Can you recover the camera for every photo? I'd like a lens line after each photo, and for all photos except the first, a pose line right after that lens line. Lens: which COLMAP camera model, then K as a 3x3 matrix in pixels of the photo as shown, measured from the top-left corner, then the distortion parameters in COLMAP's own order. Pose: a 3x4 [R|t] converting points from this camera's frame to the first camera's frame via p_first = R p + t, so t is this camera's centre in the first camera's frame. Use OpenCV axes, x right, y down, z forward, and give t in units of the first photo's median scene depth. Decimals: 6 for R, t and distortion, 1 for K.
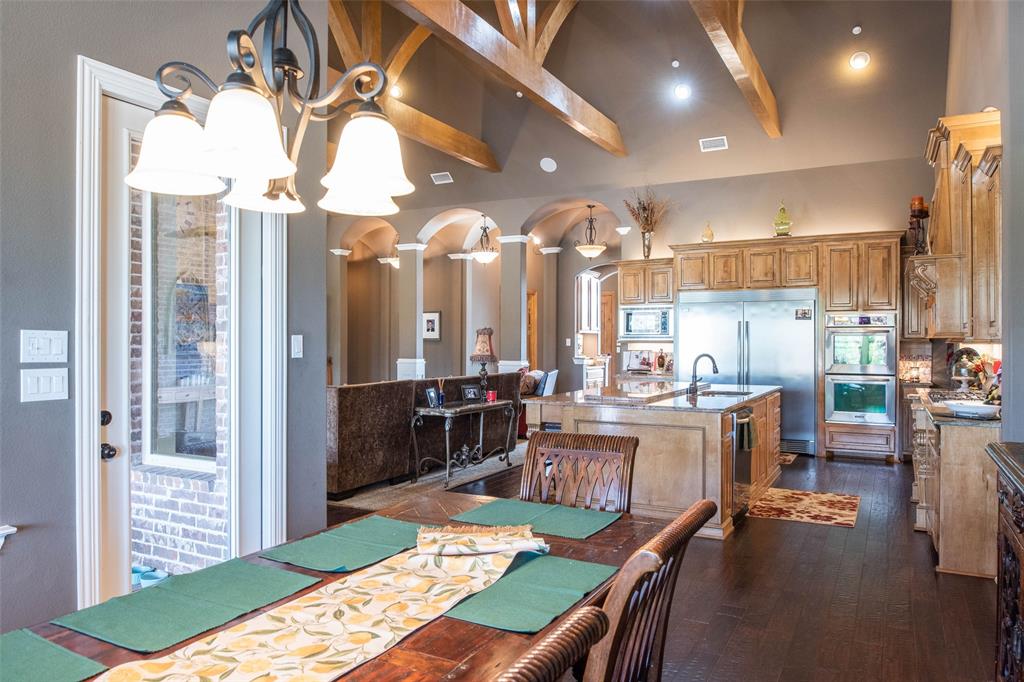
lens RADIAL K [[702.4, 0, 507.1], [0, 702.4, 338.7], [0, 0, 1]] dist [-0.010112, -0.002833]
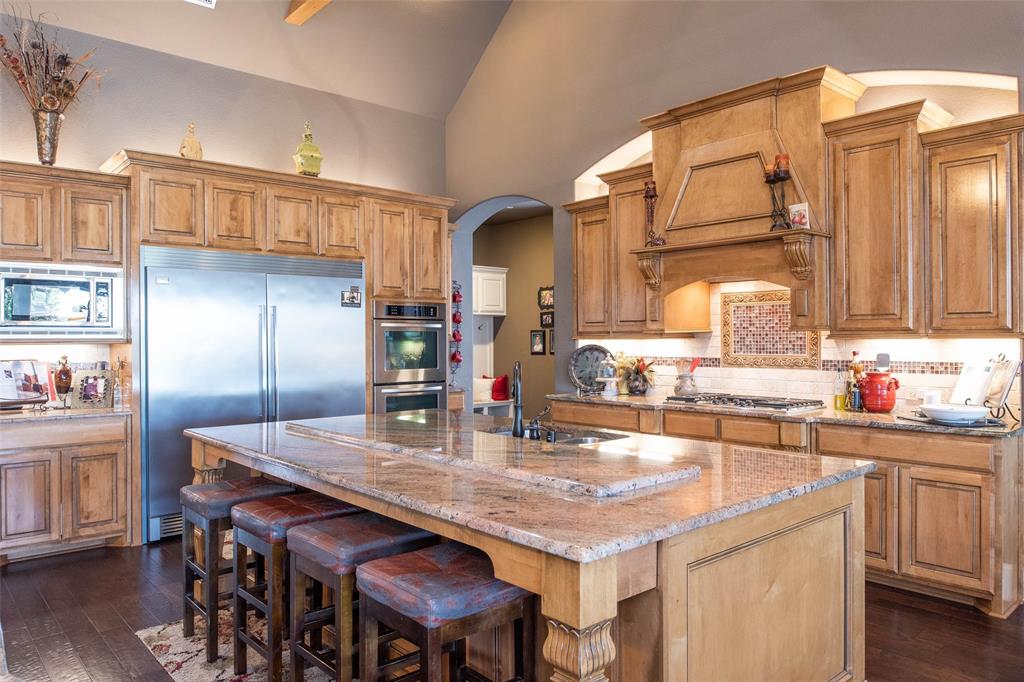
lens RADIAL K [[702.4, 0, 507.1], [0, 702.4, 338.7], [0, 0, 1]] dist [-0.010112, -0.002833]
pose [[0.335081, -0.000125, 0.942189, -0.150773], [0.006120, 0.999979, -0.002043, 0.005598], [-0.942169, 0.006451, 0.335075, 0.572146]]
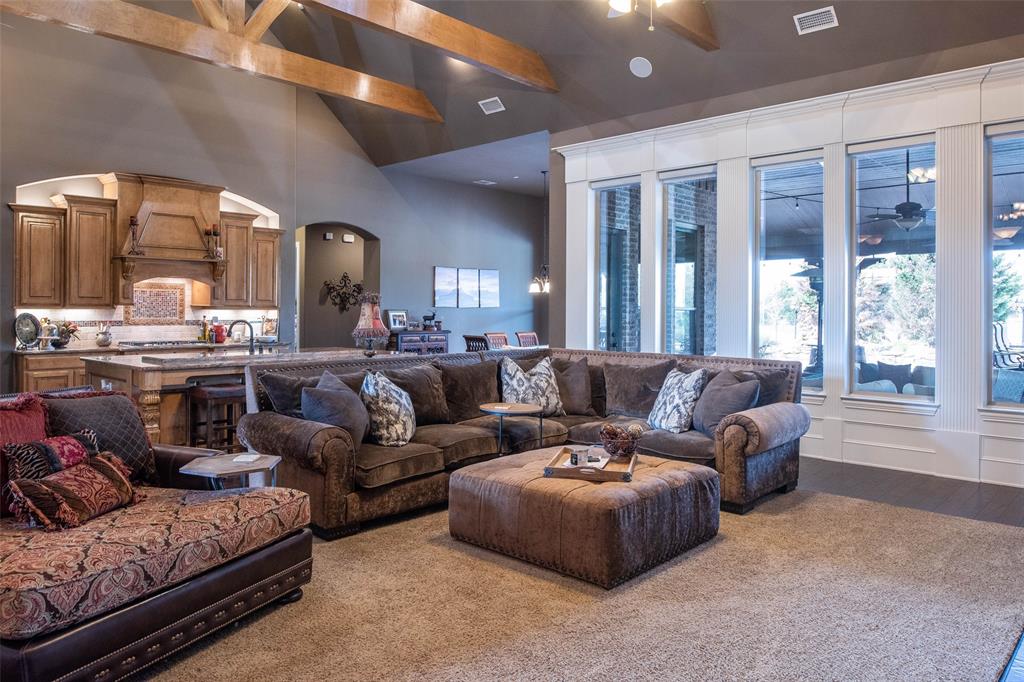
lens RADIAL K [[705.6, 0, 508.5], [0, 705.6, 318.1], [0, 0, 1]] dist [-0.006238, -0.002047]
pose [[-0.969880, -0.005502, 0.243521, -0.294170], [-0.002278, 0.999906, 0.013519, 0.003332], [-0.243573, 0.012557, -0.969801, 1.392243]]
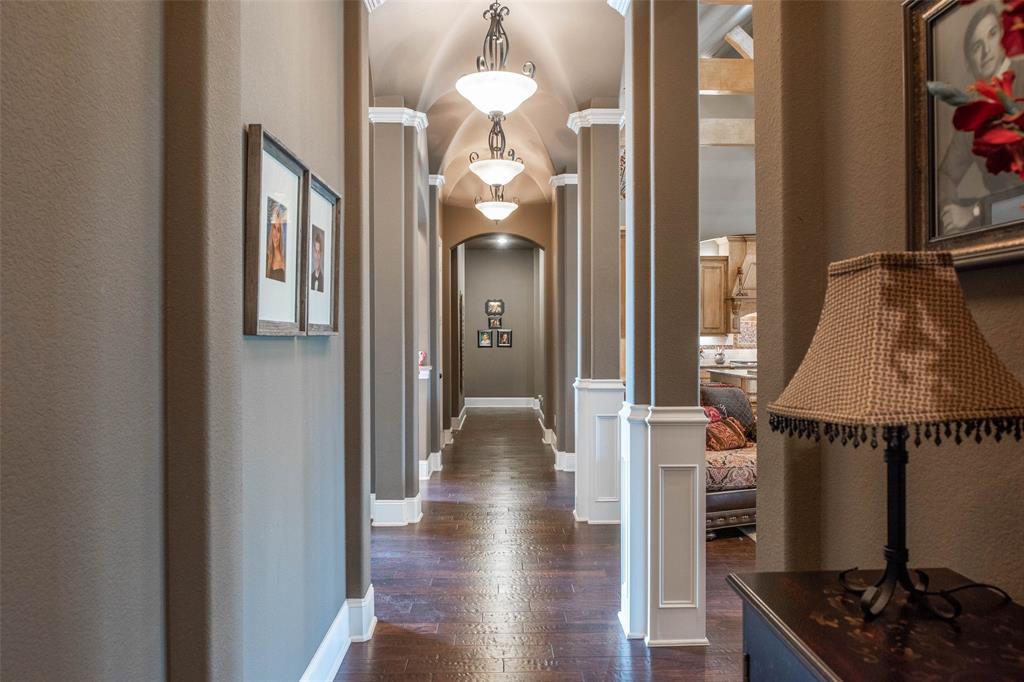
lens RADIAL K [[705.6, 0, 508.5], [0, 705.6, 318.1], [0, 0, 1]] dist [-0.006238, -0.002047]
pose [[-0.501084, 0.023379, 0.865083, -0.452736], [0.002654, 0.999672, -0.025478, 0.003500], [-0.865395, -0.010470, -0.500981, 1.580325]]
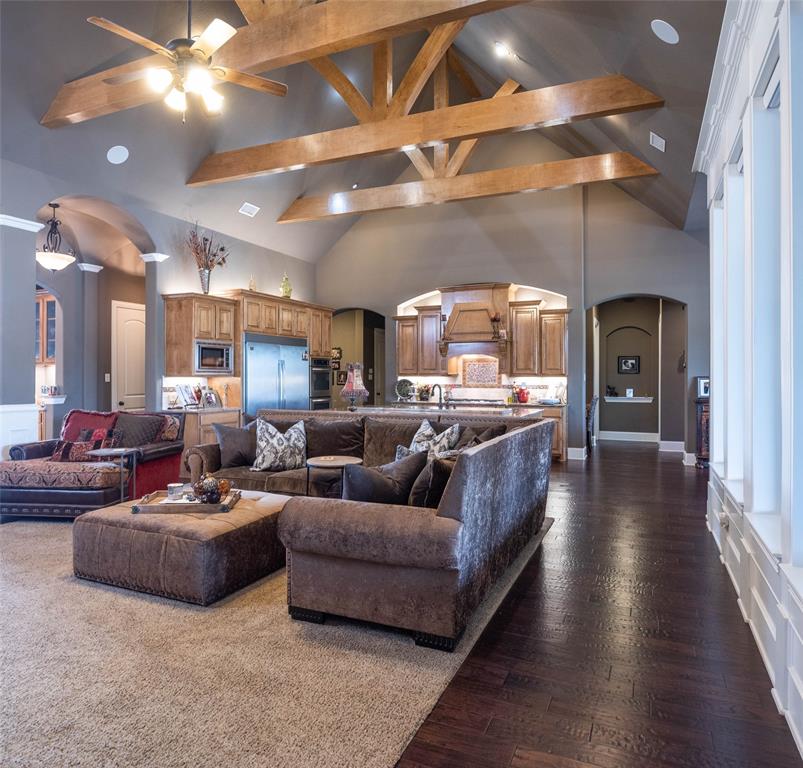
lens RADIAL K [[565.0, 0, 401.5], [0, 565.0, 384.0], [0, 0, 1]] dist [-0.008339, -0.001890]
pose [[-0.094957, -0.012861, 0.995398, -0.682855], [-0.000044, 0.999917, 0.012916, 0.005349], [-0.995481, 0.001183, -0.094949, 0.829506]]
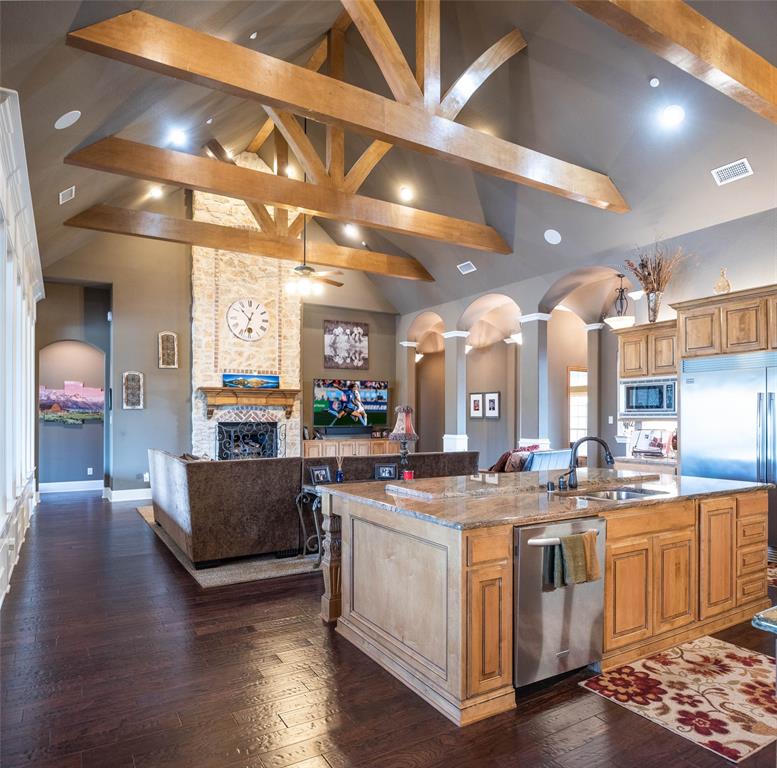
lens RADIAL K [[537.2, 0, 377.2], [0, 537.2, 412.4], [0, 0, 1]] dist [-0.016874, 0.001662]
pose [[0.859203, -0.006436, -0.511595, 0.254922], [0.002020, 0.999956, -0.009186, 0.000800], [0.511631, 0.006859, 0.859178, 0.273326]]
